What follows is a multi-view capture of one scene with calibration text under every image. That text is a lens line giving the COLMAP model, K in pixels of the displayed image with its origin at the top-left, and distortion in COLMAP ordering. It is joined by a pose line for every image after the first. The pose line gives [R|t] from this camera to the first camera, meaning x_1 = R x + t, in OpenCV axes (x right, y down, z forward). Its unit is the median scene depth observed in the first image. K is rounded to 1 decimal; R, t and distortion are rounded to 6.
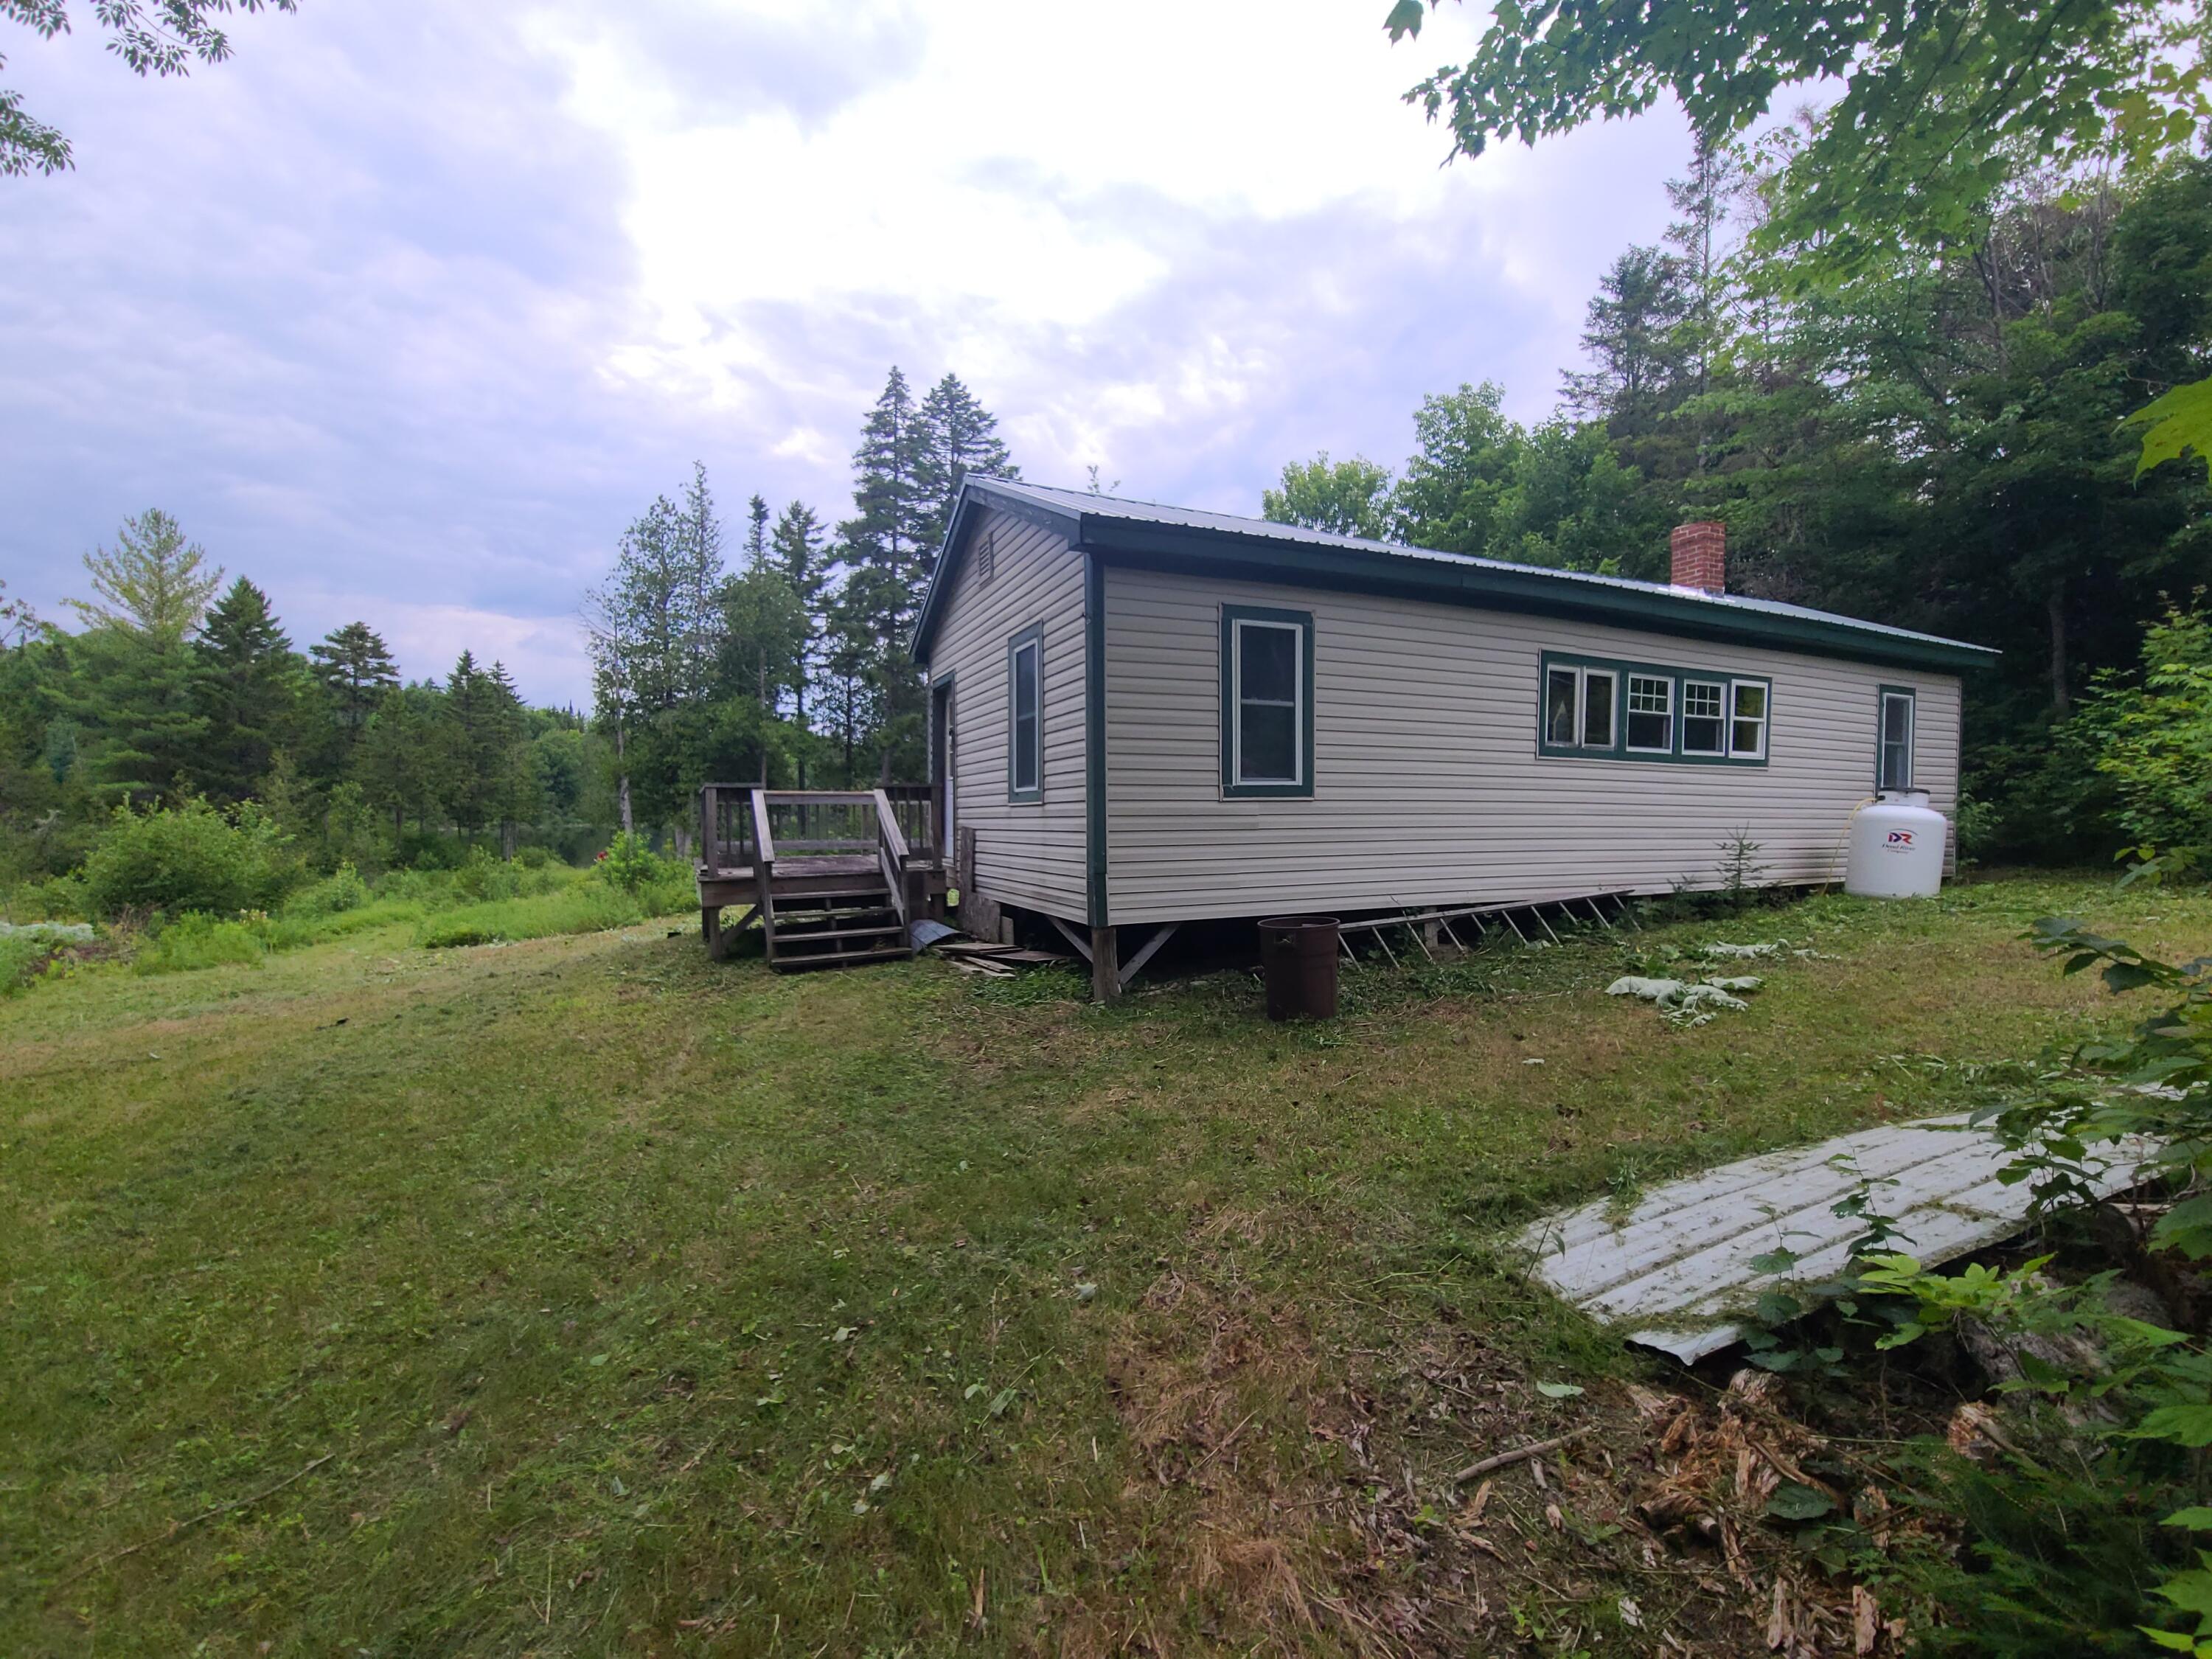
lens RADIAL K [[889.7, 0, 1128.3], [0, 889.7, 827.1], [0, 0, 1]] dist [0.003268, 0.000106]
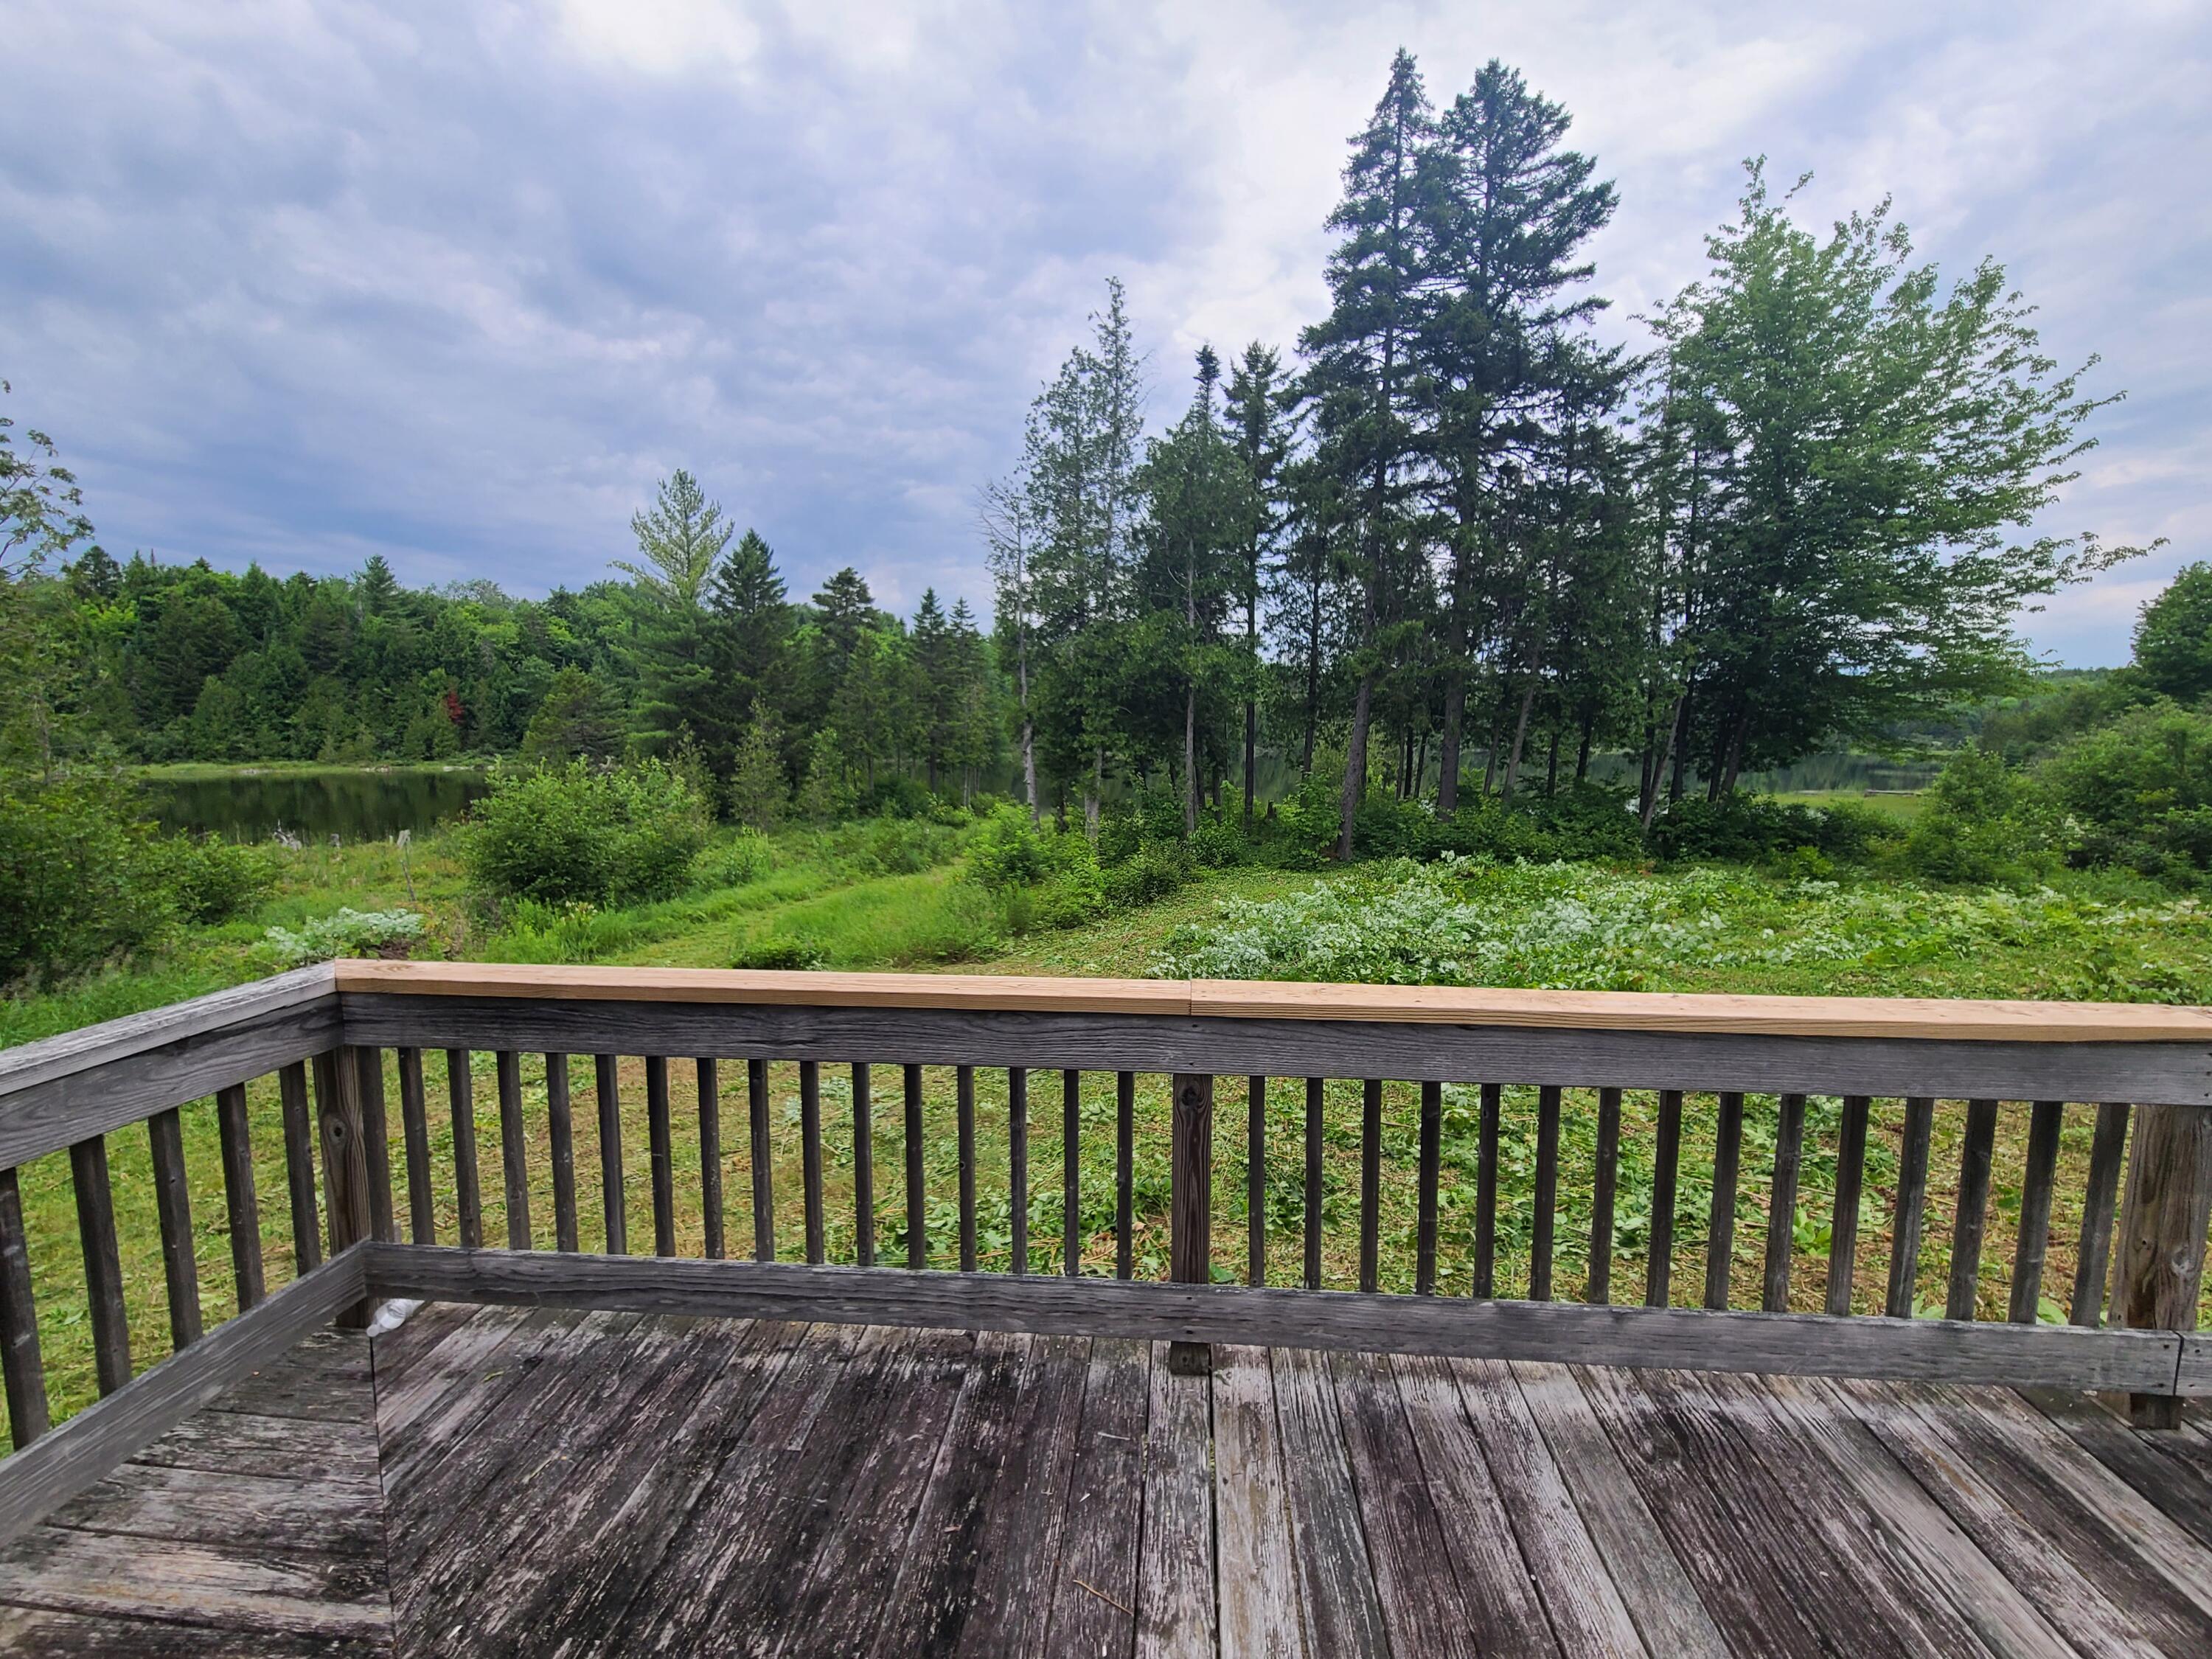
lens RADIAL K [[889.7, 0, 1114.0], [0, 889.7, 830.9], [0, 0, 1]] dist [0.003268, 0.000106]
pose [[0.859712, 0.057715, -0.507507, -0.080623], [-0.014802, 0.995994, 0.088192, -0.028633], [0.510564, -0.068307, 0.857122, 0.302533]]
